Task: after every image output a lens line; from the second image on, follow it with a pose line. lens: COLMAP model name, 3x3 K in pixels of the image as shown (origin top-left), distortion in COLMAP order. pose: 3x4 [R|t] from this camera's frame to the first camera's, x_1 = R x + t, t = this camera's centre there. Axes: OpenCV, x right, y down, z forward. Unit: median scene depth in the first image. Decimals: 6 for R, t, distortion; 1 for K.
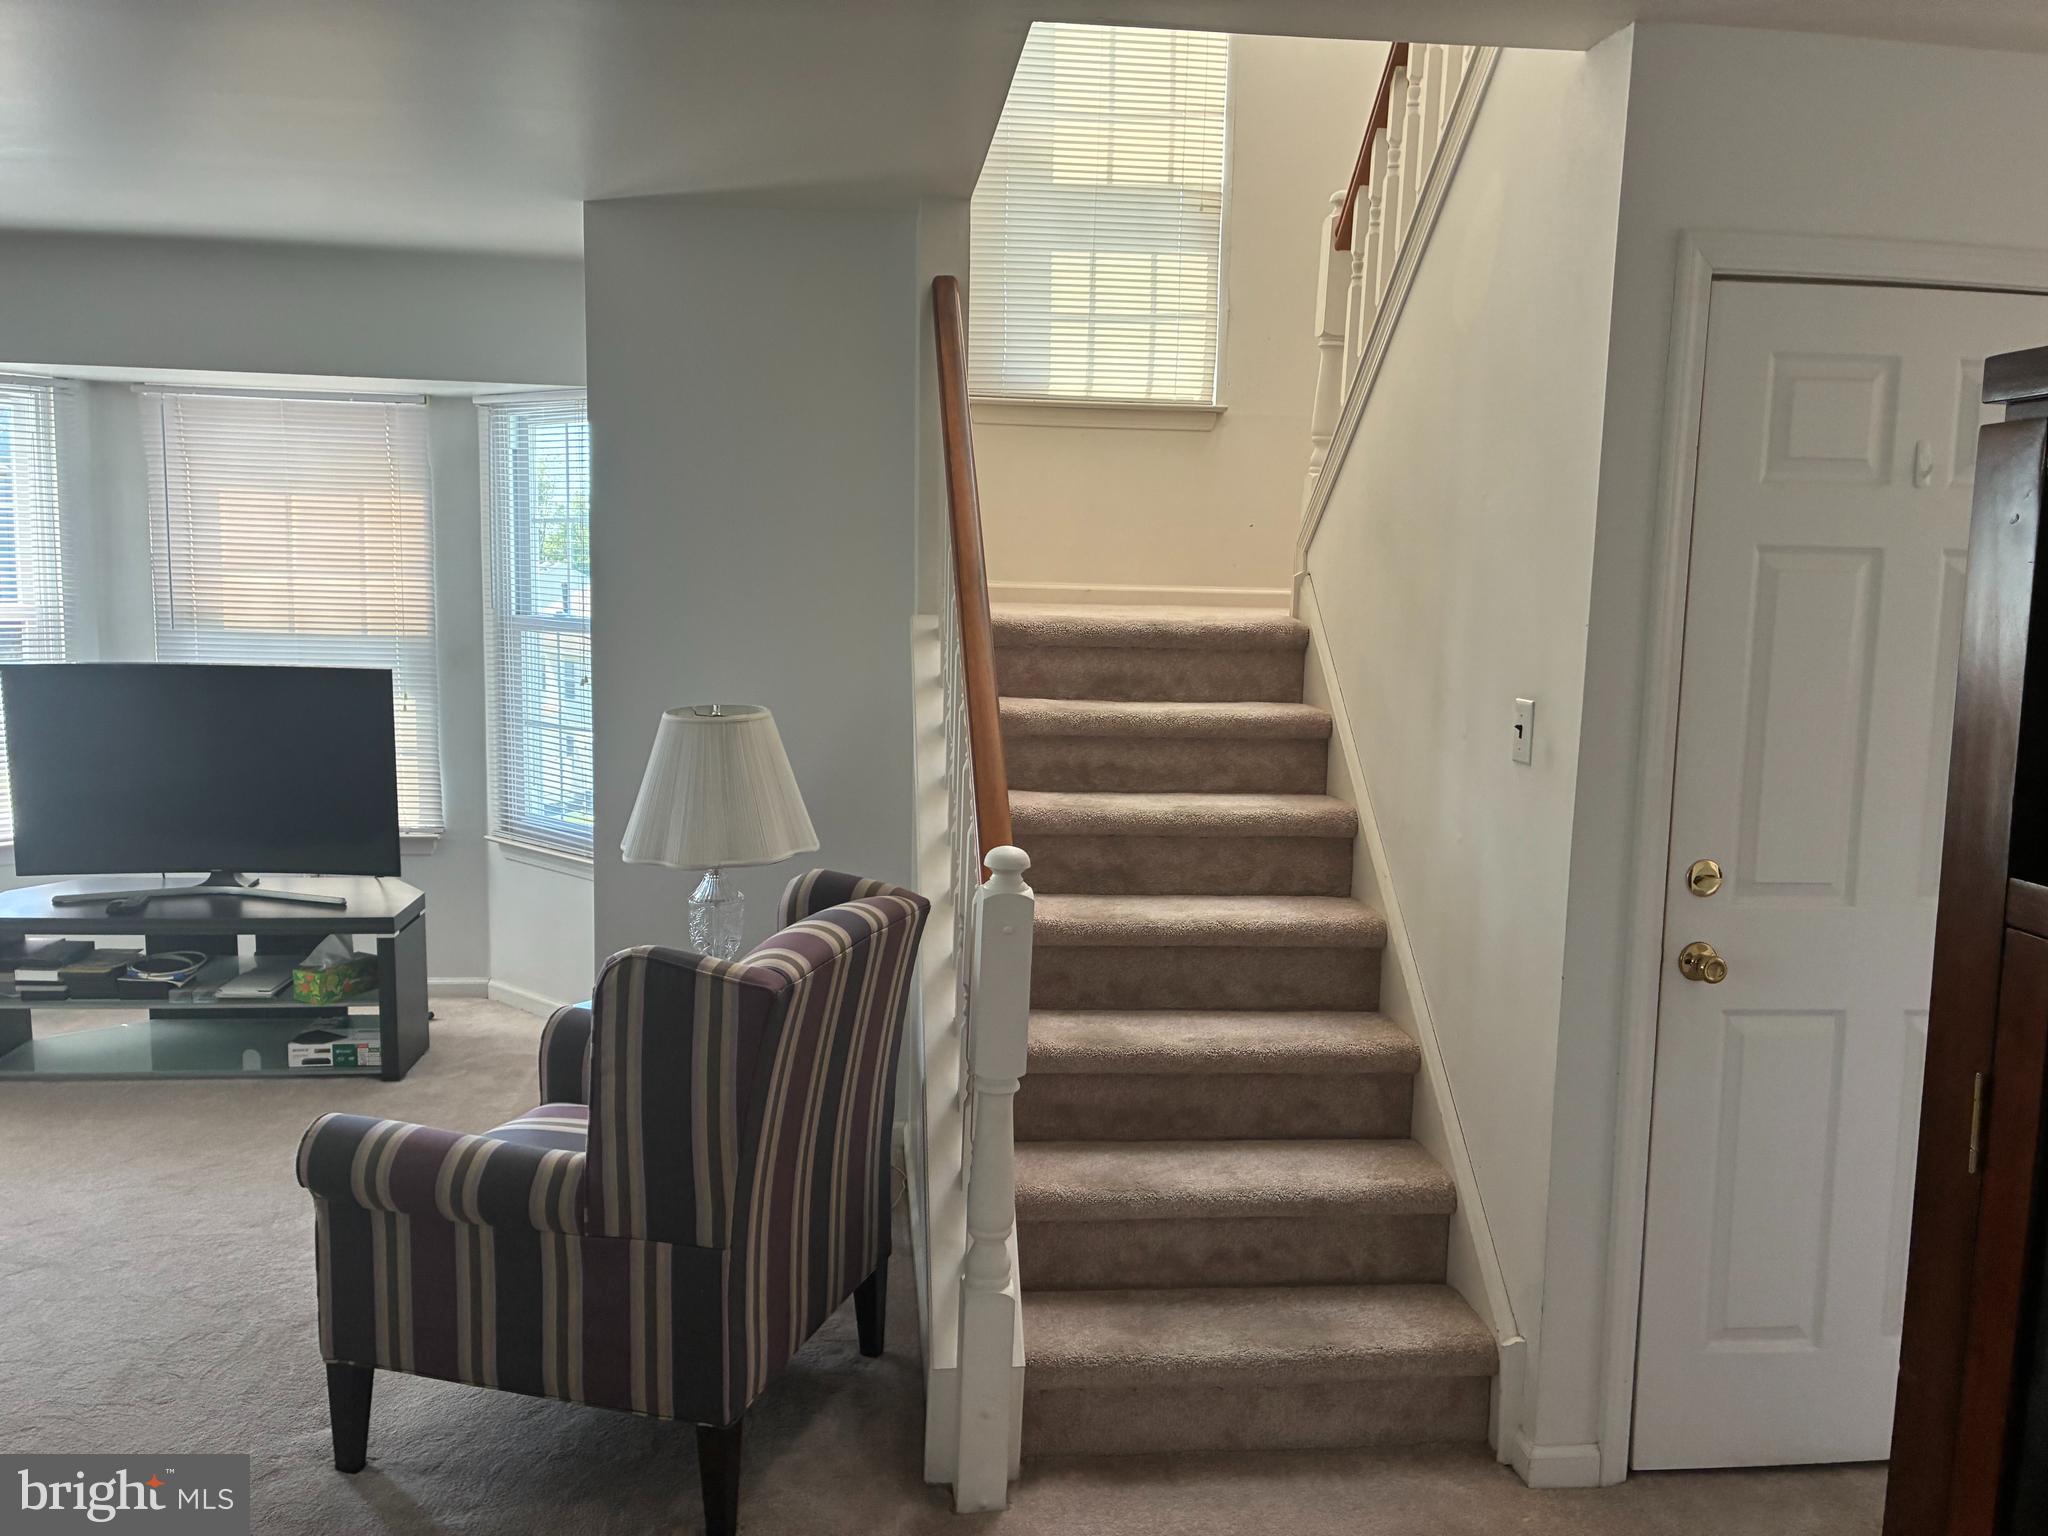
lens RADIAL K [[1574.2, 0, 1028.2], [0, 1574.2, 771.9], [0, 0, 1]] dist [0.043656, -0.046395]
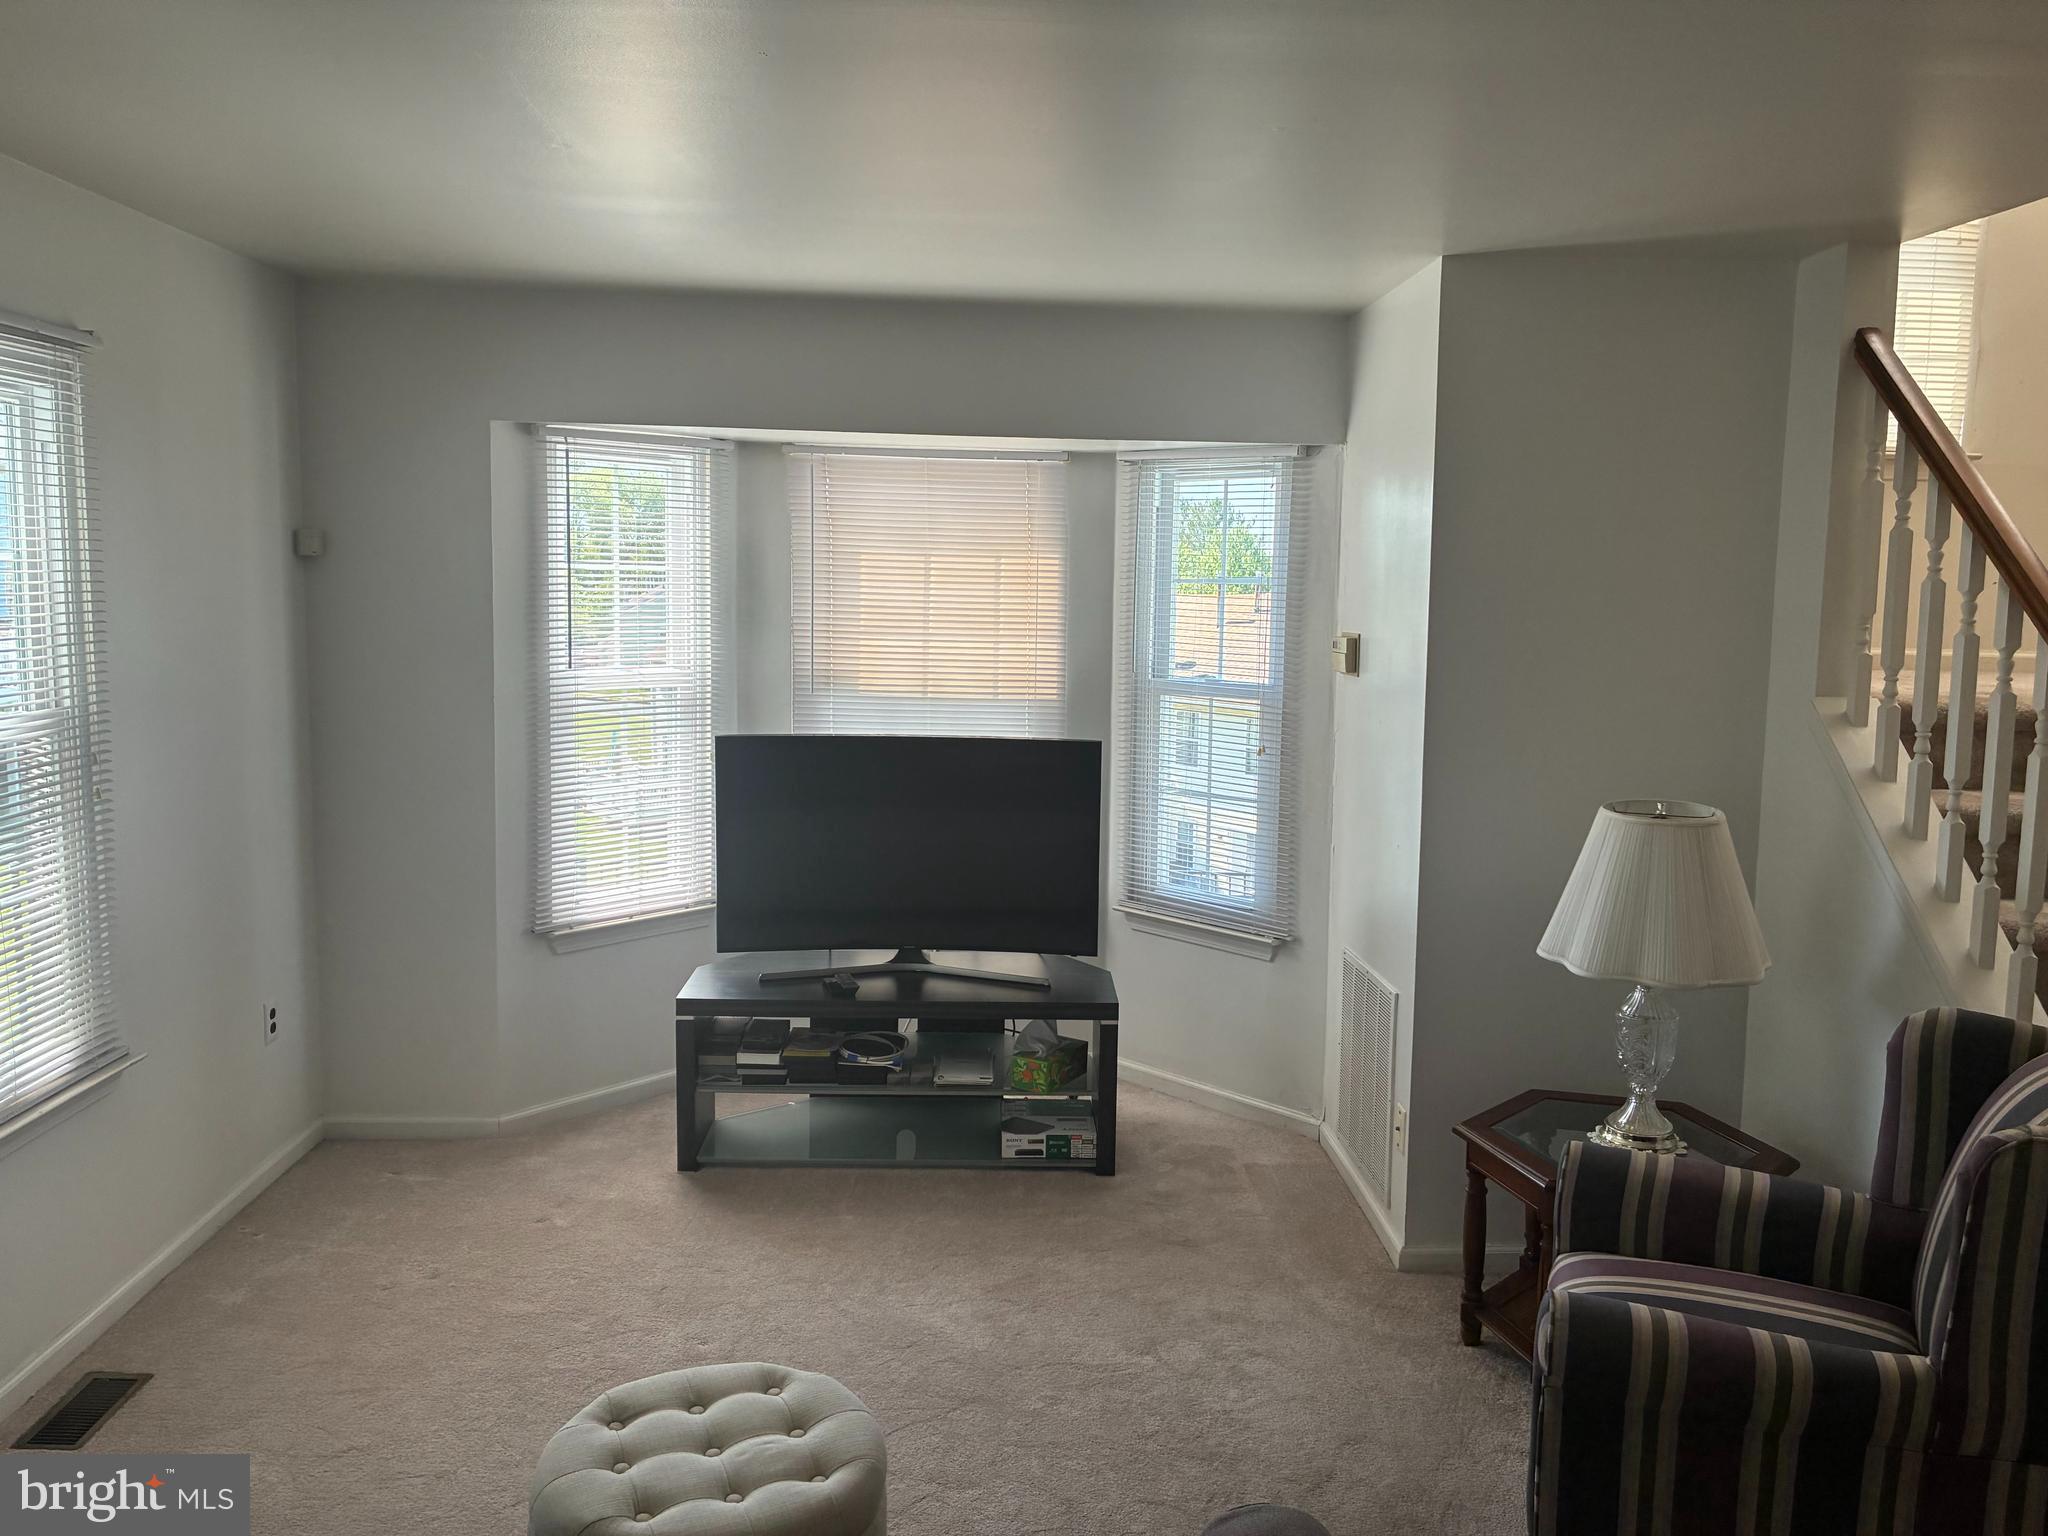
lens RADIAL K [[1574.2, 0, 1029.9], [0, 1574.2, 763.7], [0, 0, 1]] dist [0.043656, -0.046395]
pose [[0.997641, 0.005555, -0.068424, -0.379419], [-0.006613, 0.999862, -0.015241, -0.036759], [0.068330, 0.015658, 0.997540, 0.046695]]
